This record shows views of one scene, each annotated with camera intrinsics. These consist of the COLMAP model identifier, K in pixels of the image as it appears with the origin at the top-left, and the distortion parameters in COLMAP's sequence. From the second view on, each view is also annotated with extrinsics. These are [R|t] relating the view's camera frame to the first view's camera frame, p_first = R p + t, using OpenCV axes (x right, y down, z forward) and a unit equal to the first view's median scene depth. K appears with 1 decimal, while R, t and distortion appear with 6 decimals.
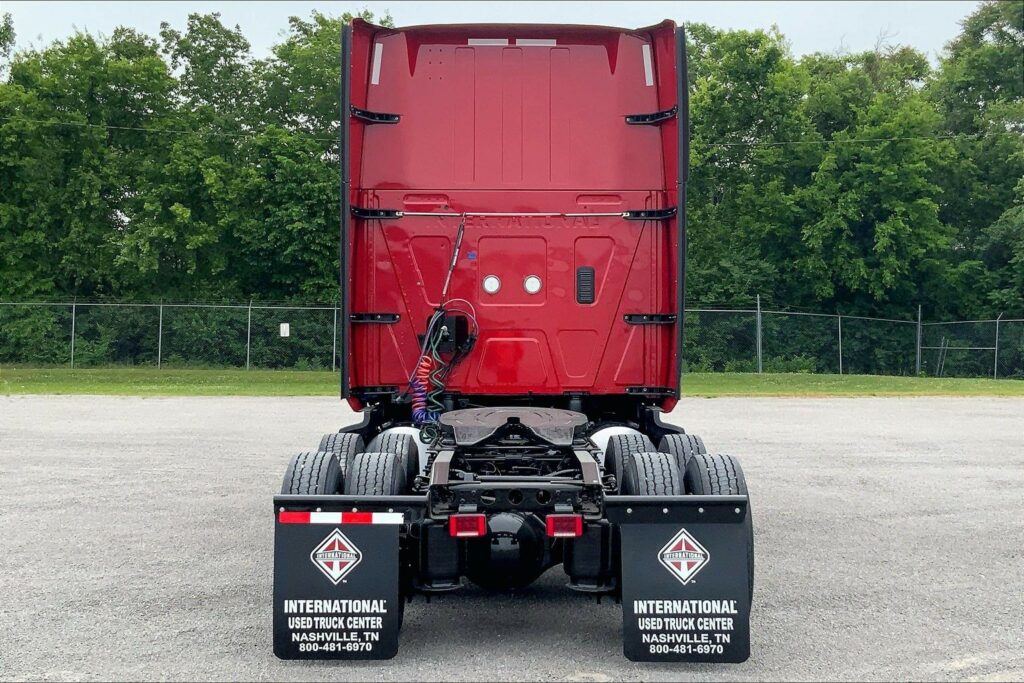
lens RADIAL K [[1329.3, 0, 500.9], [0, 1329.3, 340.5], [0, 0, 1]] dist [0.088709, 0.000000]
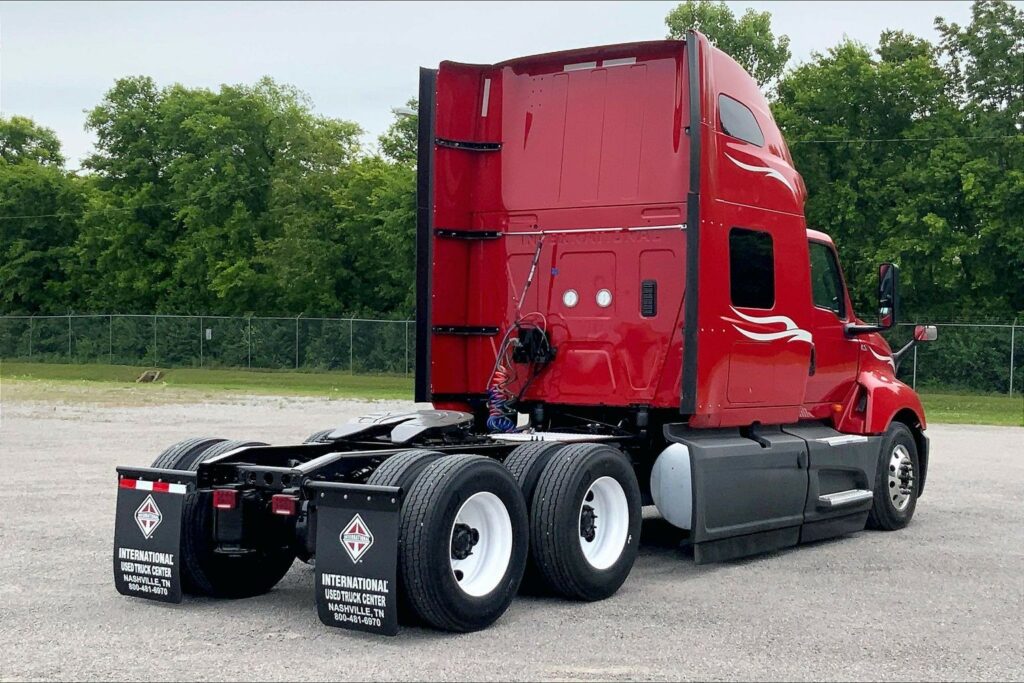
lens RADIAL K [[1444.0, 0, 486.6], [0, 1444.0, 327.3], [0, 0, 1]] dist [0.039007, 0.000000]
pose [[0.830370, 0.000729, -0.557211, 0.101741], [-0.014462, 0.999690, -0.020243, 0.000762], [0.557024, 0.024868, 0.830124, 0.004711]]
